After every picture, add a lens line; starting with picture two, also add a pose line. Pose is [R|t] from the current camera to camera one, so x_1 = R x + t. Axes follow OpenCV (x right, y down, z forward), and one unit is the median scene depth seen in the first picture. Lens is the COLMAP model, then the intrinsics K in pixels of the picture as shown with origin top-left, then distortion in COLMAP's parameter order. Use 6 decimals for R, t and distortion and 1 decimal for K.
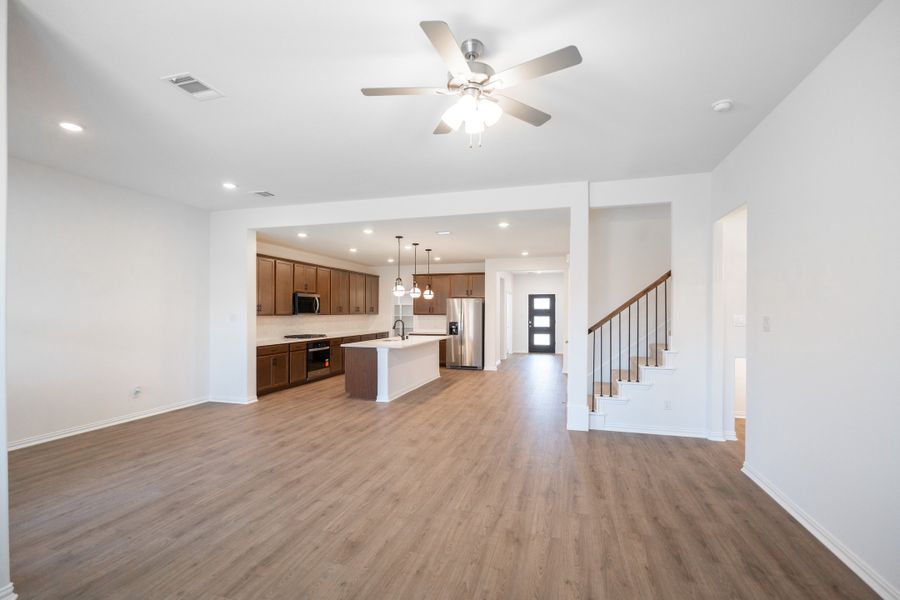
lens RADIAL K [[399.4, 0, 442.3], [0, 399.4, 315.0], [0, 0, 1]] dist [0.001372, 0.002301]
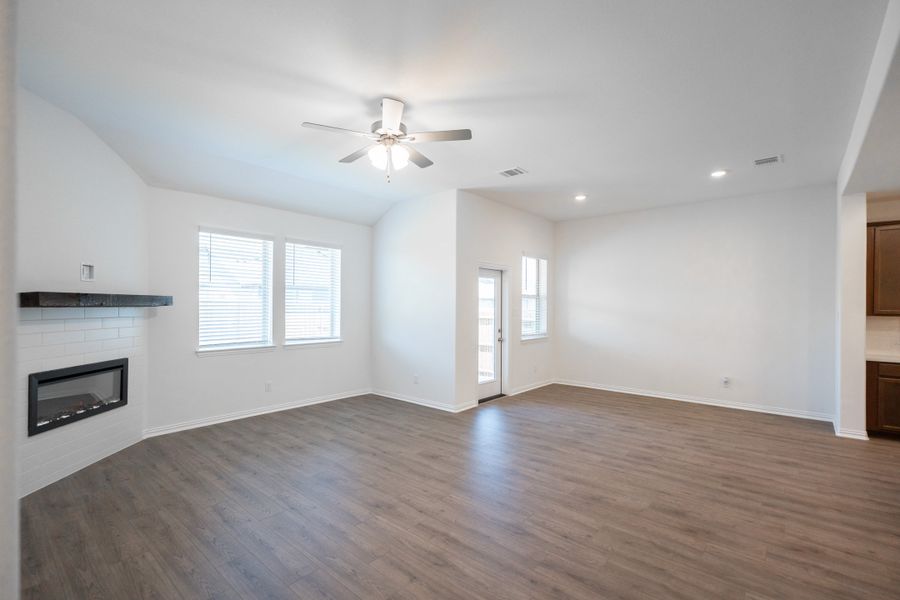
lens RADIAL K [[399.4, 0, 454.7], [0, 399.4, 303.9], [0, 0, 1]] dist [0.001372, 0.002301]
pose [[-0.395044, -0.010028, -0.918607, 0.815660], [-0.010693, 0.999923, -0.006317, -0.005341], [0.918600, 0.007327, -0.395121, 1.165329]]
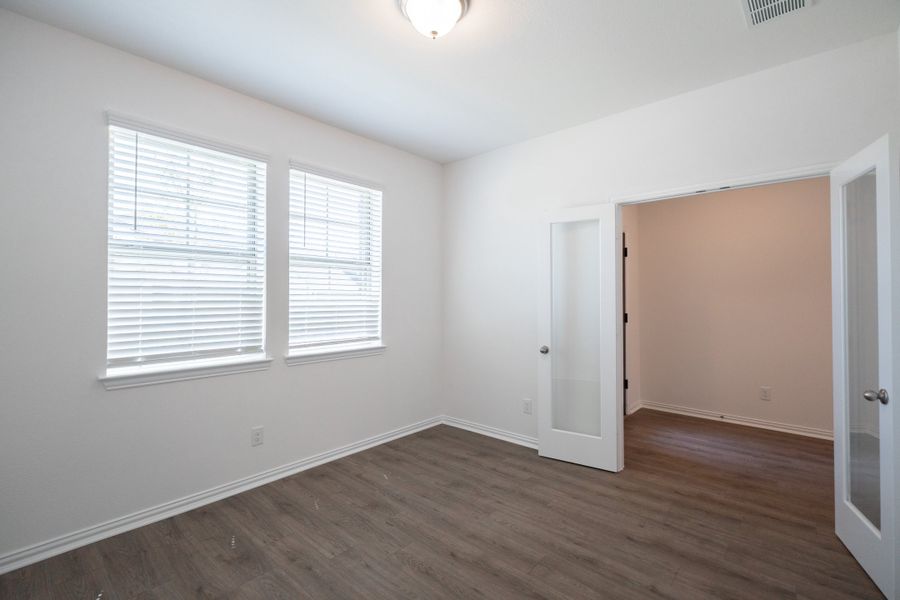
lens RADIAL K [[415.1, 0, 451.1], [0, 415.1, 293.8], [0, 0, 1]] dist [0.009174, -0.000052]
pose [[-0.407008, -0.014916, -0.913303, 0.305233], [-0.005394, 0.999888, -0.013926, 0.028993], [0.913409, -0.000742, -0.407043, 0.609393]]
